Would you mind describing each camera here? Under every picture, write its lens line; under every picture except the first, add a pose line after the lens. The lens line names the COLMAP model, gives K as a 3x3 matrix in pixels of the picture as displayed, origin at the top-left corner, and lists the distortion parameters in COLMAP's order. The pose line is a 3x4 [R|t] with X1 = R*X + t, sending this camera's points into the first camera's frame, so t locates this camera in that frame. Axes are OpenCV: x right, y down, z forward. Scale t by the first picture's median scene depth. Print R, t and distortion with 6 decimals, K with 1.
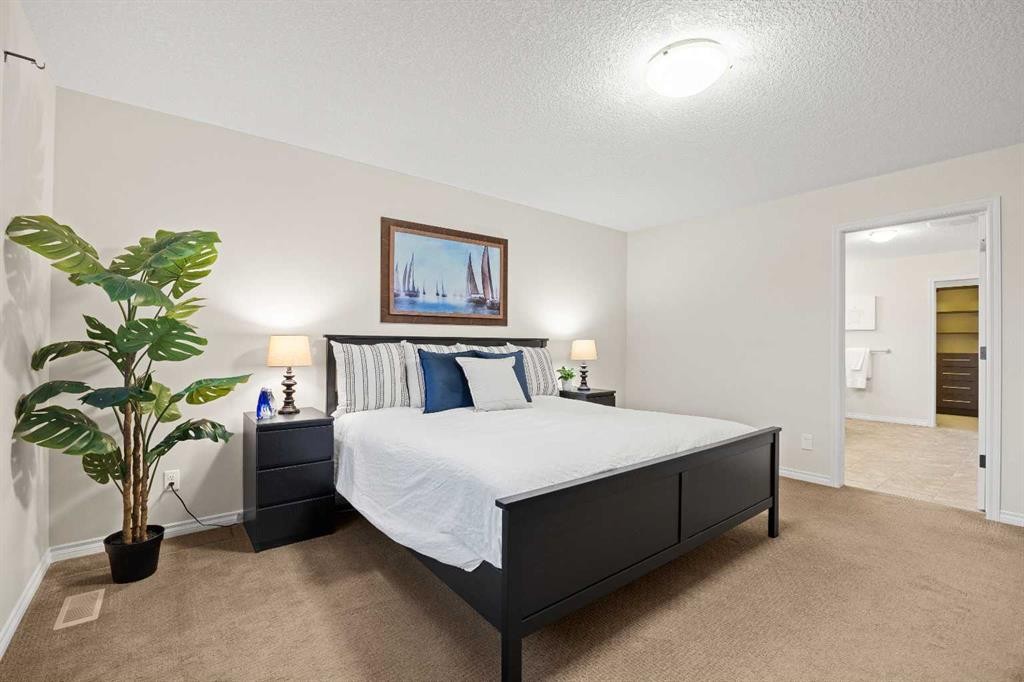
lens RADIAL K [[478.3, 0, 515.6], [0, 478.3, 340.4], [0, 0, 1]] dist [-0.005815, -0.000930]
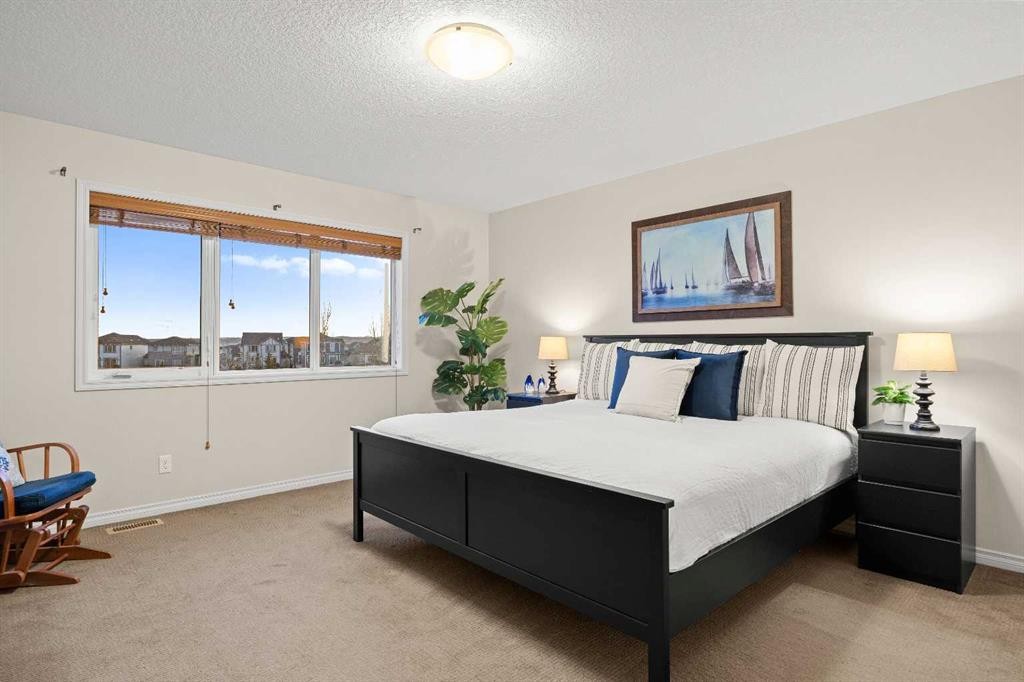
lens RADIAL K [[512.8, 0, 517.4], [0, 512.8, 341.4], [0, 0, 1]] dist [-0.018765, -0.000262]
pose [[0.089802, -0.008246, -0.995925, 0.742813], [0.009723, 0.999925, -0.007403, 0.009604], [0.995912, -0.009019, 0.089876, 0.584577]]
